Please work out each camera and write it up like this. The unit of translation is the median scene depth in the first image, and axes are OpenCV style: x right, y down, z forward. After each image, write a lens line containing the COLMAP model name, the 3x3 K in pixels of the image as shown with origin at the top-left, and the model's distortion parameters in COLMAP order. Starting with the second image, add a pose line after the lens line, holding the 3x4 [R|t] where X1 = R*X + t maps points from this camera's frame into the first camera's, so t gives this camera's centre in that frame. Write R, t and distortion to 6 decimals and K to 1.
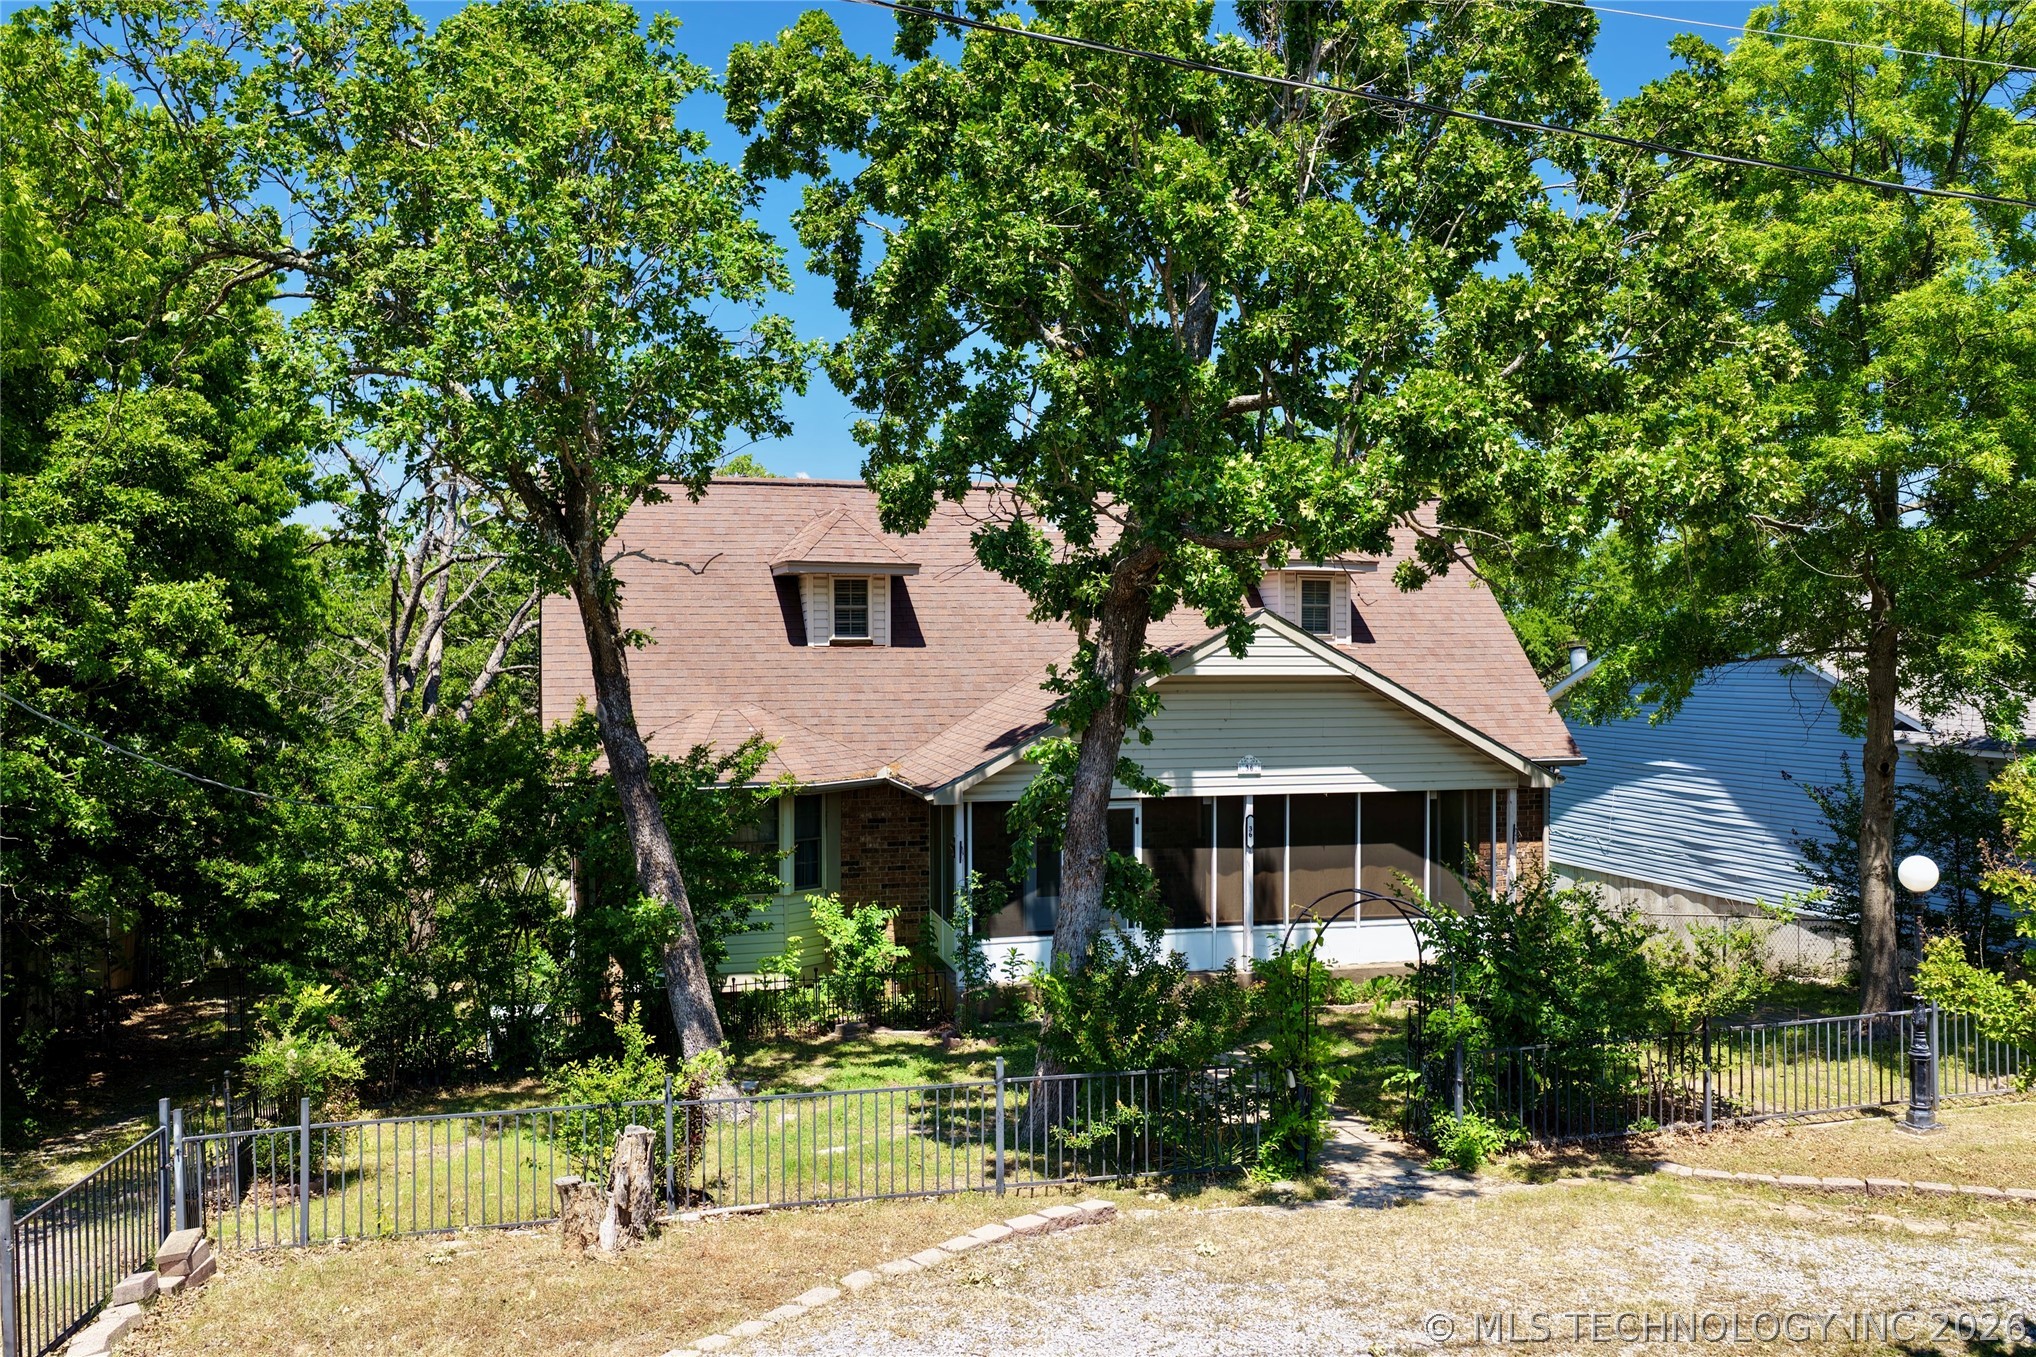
lens RADIAL K [[1700.0, 0, 1033.3], [0, 1700.0, 673.3], [0, 0, 1]] dist [-0.012953, 0.046775]
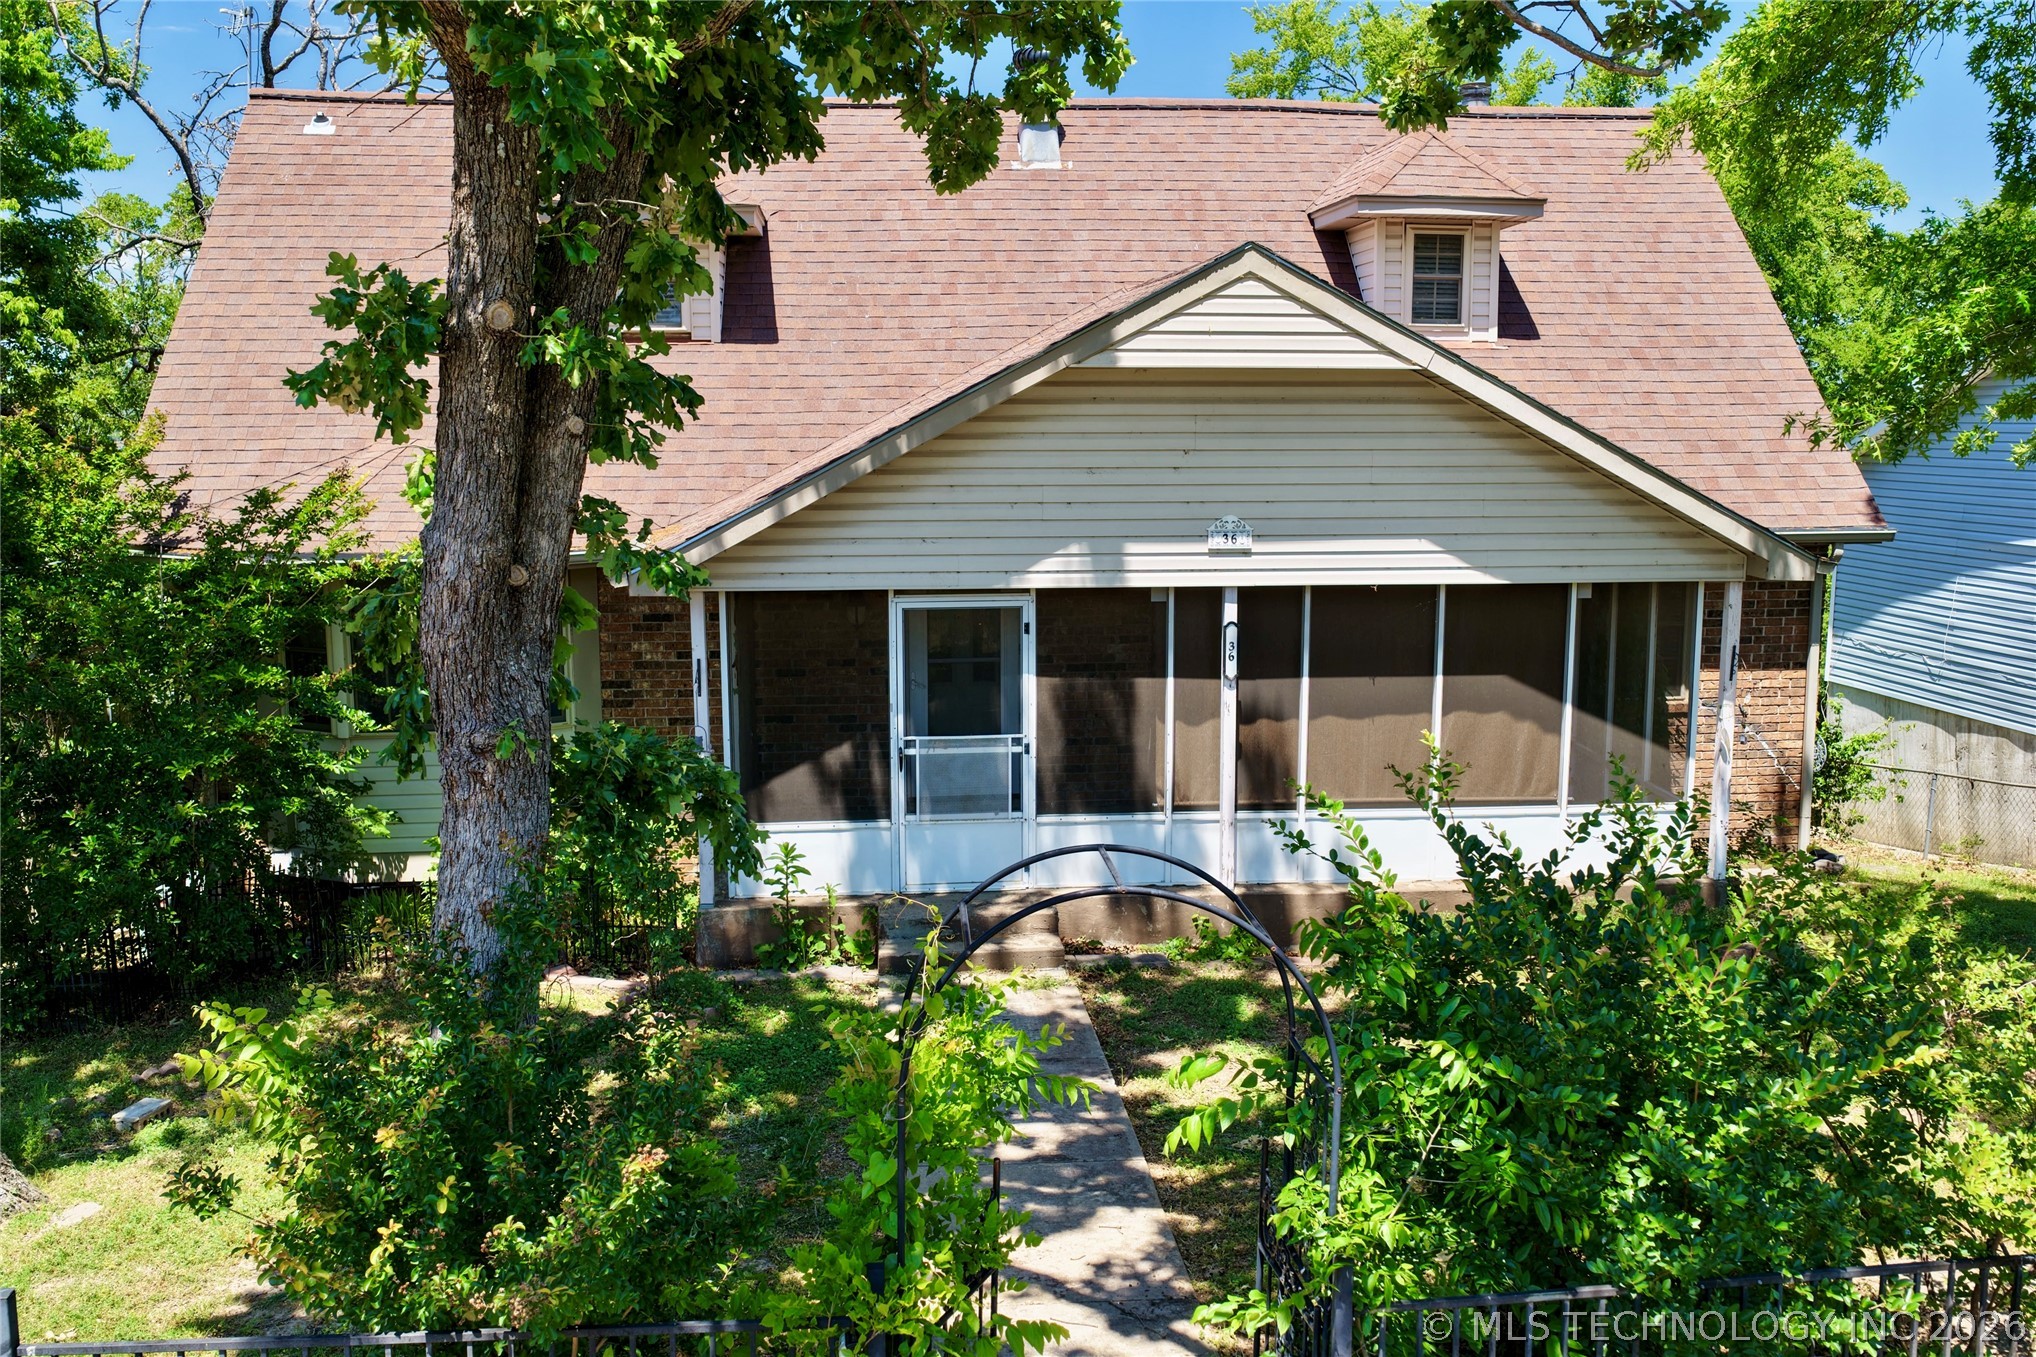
lens RADIAL K [[1700.0, 0, 1033.3], [0, 1700.0, 673.3], [0, 0, 1]] dist [-0.012953, 0.046775]
pose [[0.983108, 0.024651, -0.181360, 0.228727], [-0.000934, 0.991551, 0.129713, 0.037326], [0.183026, -0.127353, 0.974825, 0.598489]]
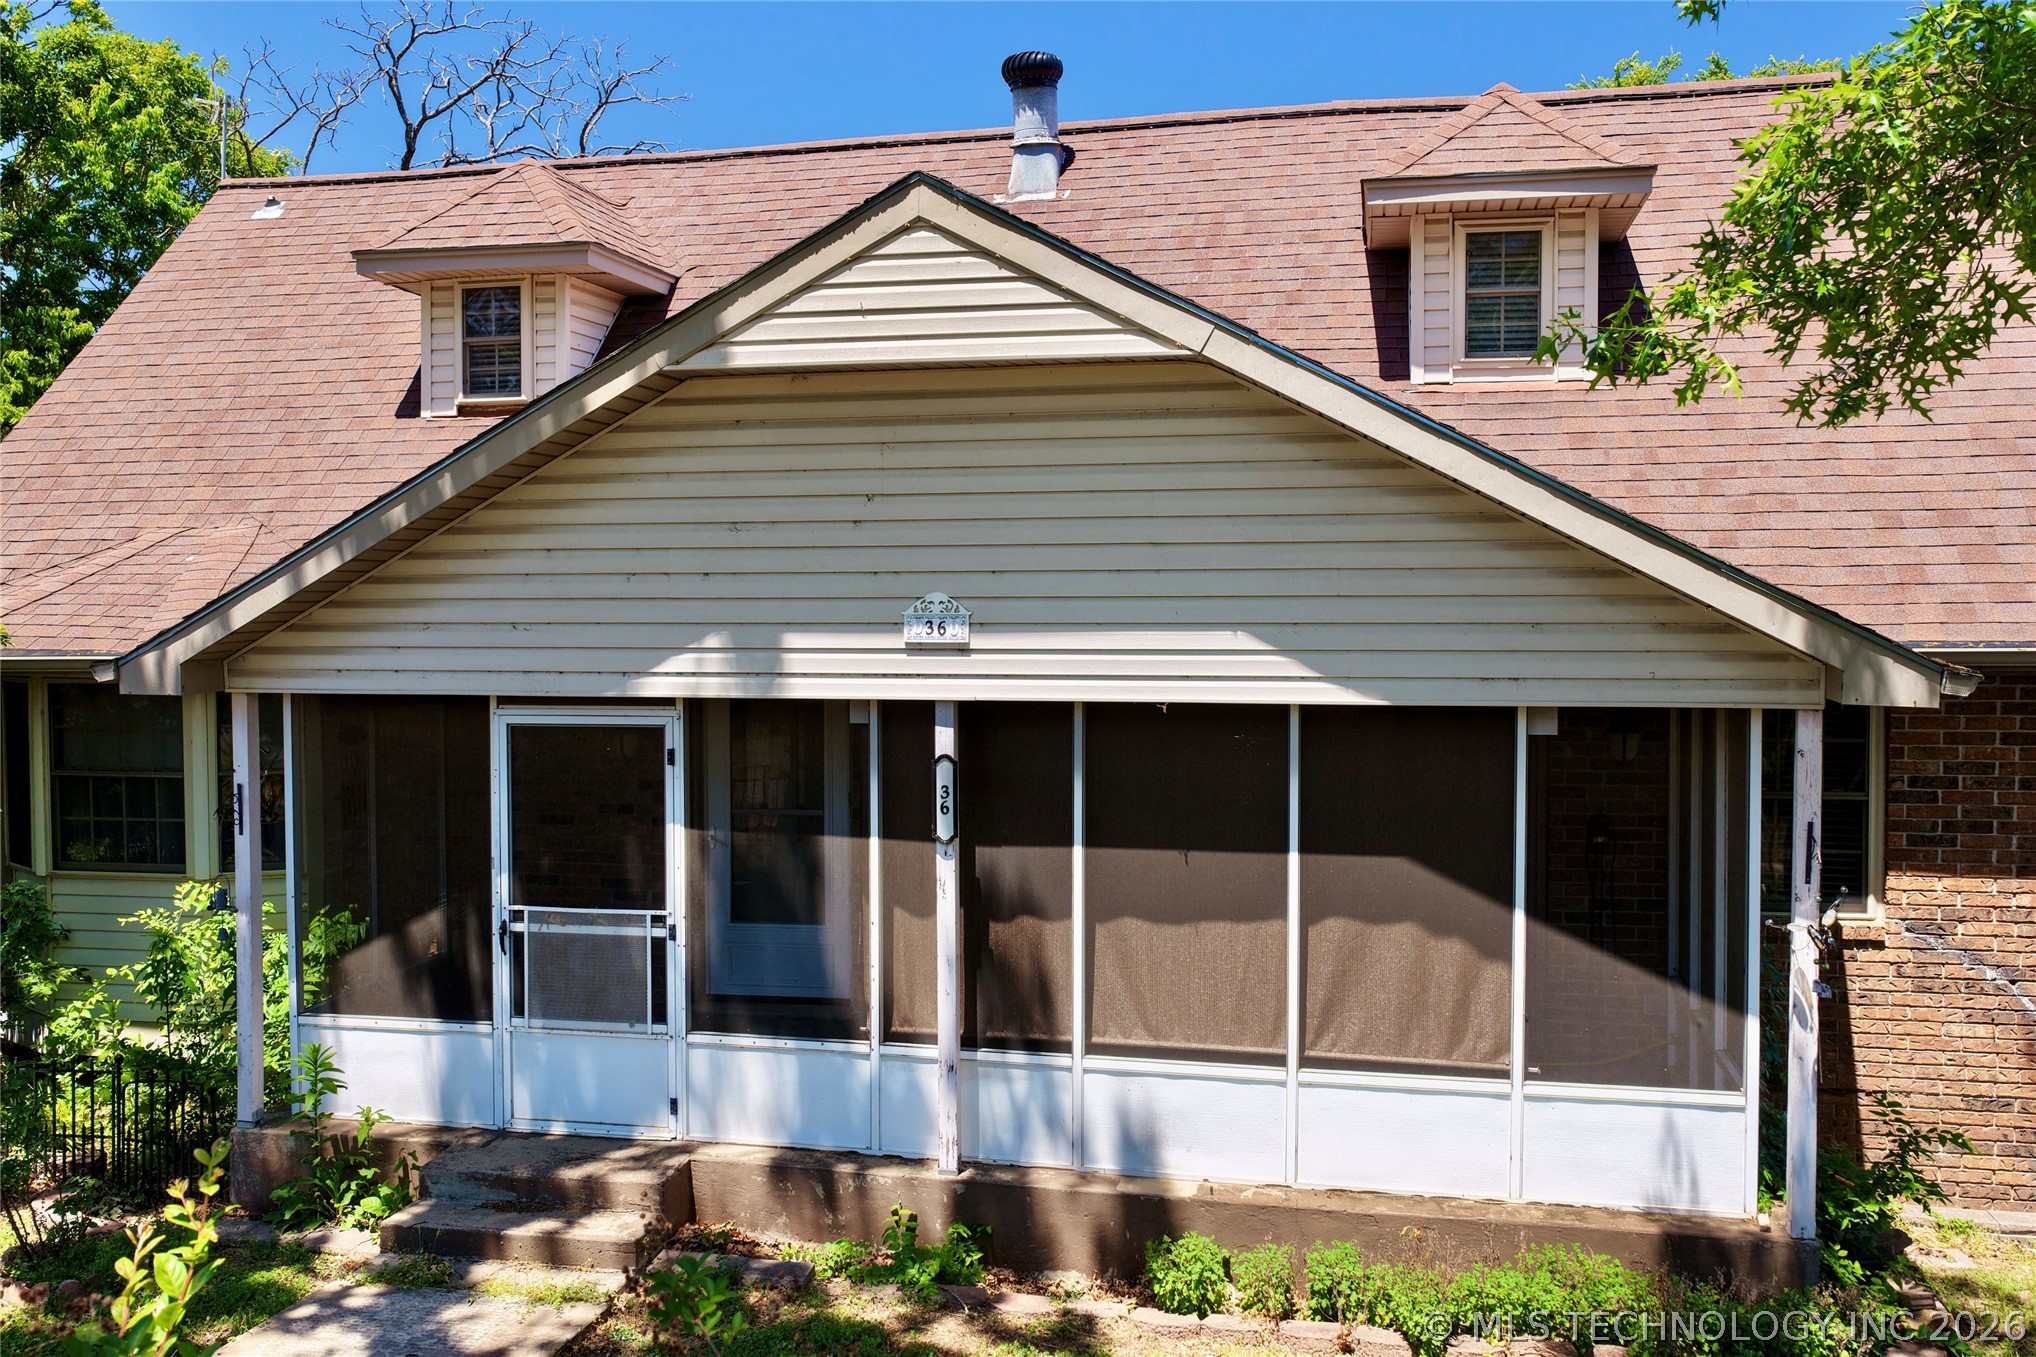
lens RADIAL K [[1700.0, 0, 1033.3], [0, 1700.0, 673.3], [0, 0, 1]] dist [-0.012953, 0.046775]
pose [[0.879466, 0.014115, -0.475752, 0.443214], [-0.005218, 0.999786, 0.020016, 0.080144], [0.475933, -0.015121, 0.879352, 0.942108]]
